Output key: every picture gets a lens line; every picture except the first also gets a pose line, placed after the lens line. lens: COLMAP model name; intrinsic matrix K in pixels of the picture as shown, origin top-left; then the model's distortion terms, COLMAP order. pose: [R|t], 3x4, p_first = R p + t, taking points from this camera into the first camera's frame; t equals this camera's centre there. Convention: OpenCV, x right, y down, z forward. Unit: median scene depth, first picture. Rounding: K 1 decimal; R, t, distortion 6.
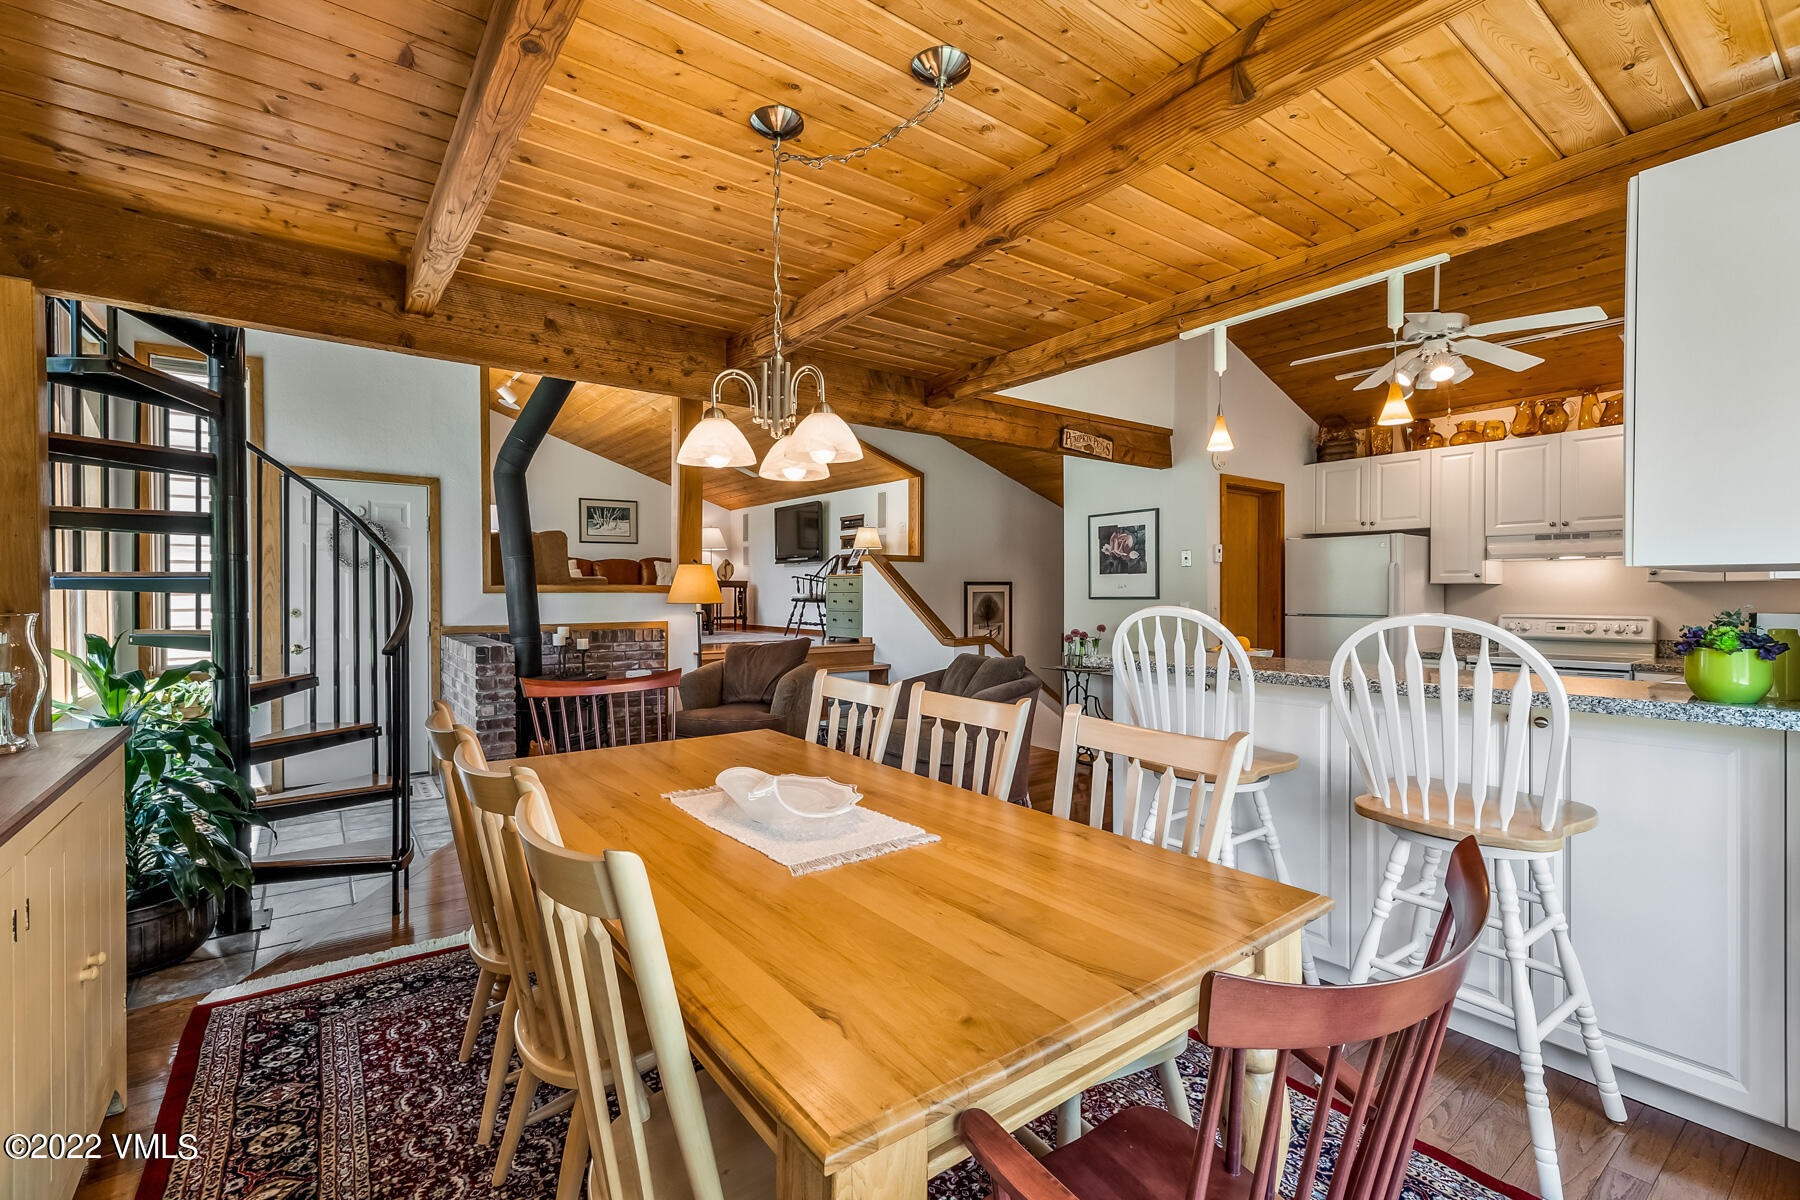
lens RADIAL K [[772.0, 0, 897.6], [0, 772.0, 596.7], [0, 0, 1]] dist [-0.002266, 0.000962]
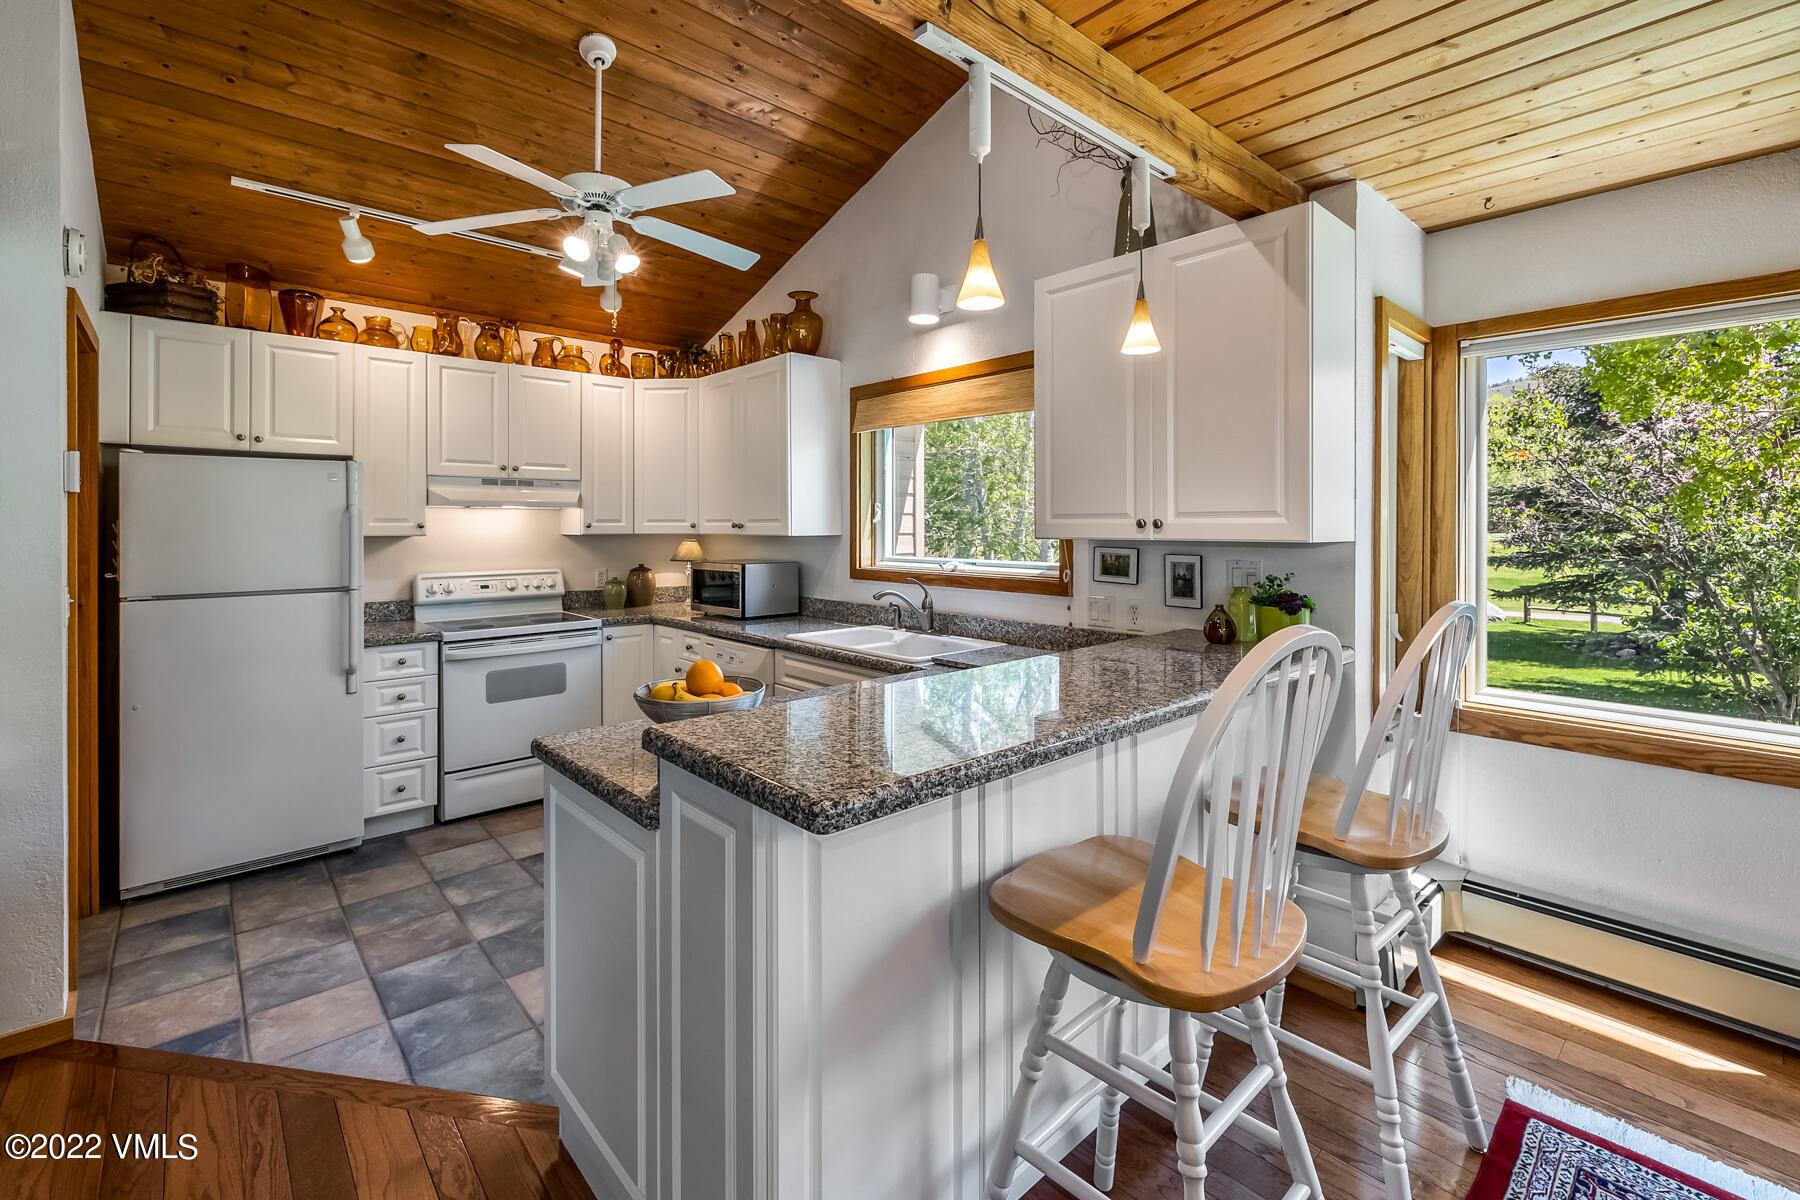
lens RADIAL K [[788.7, 0, 868.3], [0, 788.7, 524.5], [0, 0, 1]] dist [-0.000221, -0.000067]
pose [[-0.076251, -0.000905, 0.997088, -0.059412], [0.003871, 0.999992, 0.001203, -0.029854], [-0.997081, 0.003951, -0.076247, 0.658182]]
